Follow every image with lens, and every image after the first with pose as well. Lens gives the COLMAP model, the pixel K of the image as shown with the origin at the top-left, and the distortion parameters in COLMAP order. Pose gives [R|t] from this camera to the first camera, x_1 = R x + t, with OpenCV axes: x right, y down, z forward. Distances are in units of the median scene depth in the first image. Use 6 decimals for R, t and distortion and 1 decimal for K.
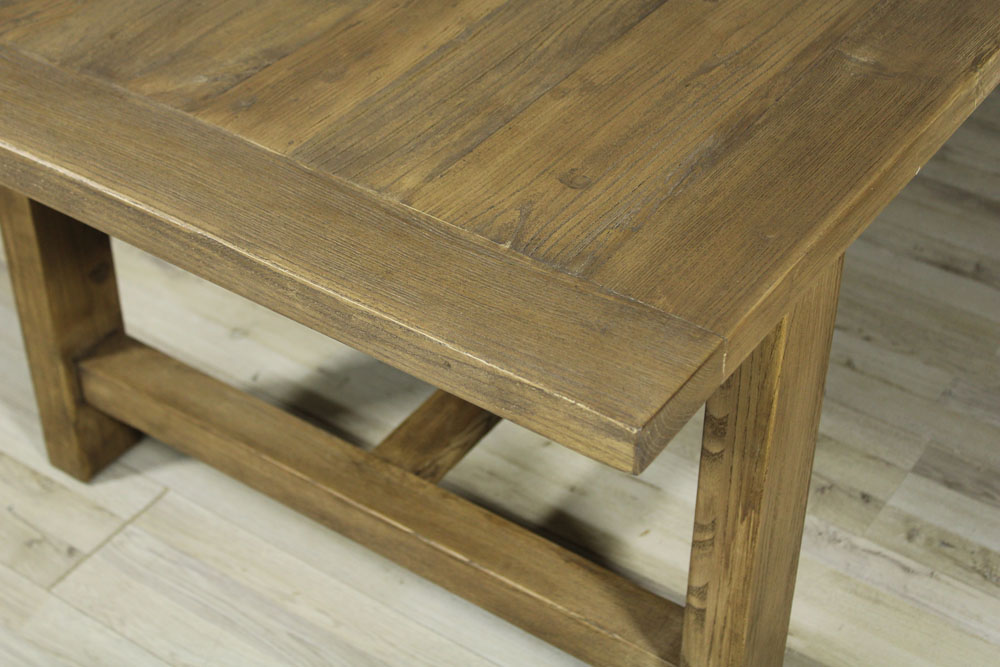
lens RADIAL K [[1757.7, 0, 498.1], [0, 1757.7, 335.0], [0, 0, 1]] dist [0.054919, 0.000000]
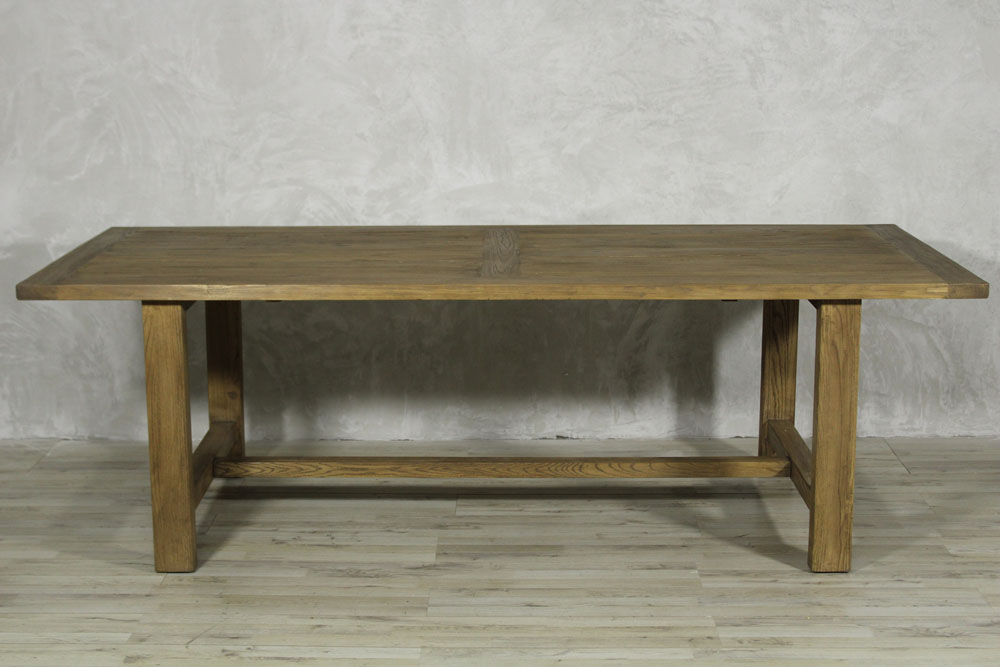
lens RADIAL K [[1703.8, 0, 494.3], [0, 1703.8, 328.0], [0, 0, 1]] dist [-0.002098, 0.000000]
pose [[0.821028, -0.109868, 0.560216, -0.966665], [0.359594, 0.861696, -0.358011, 0.366035], [-0.443402, 0.495387, 0.746985, -0.481513]]
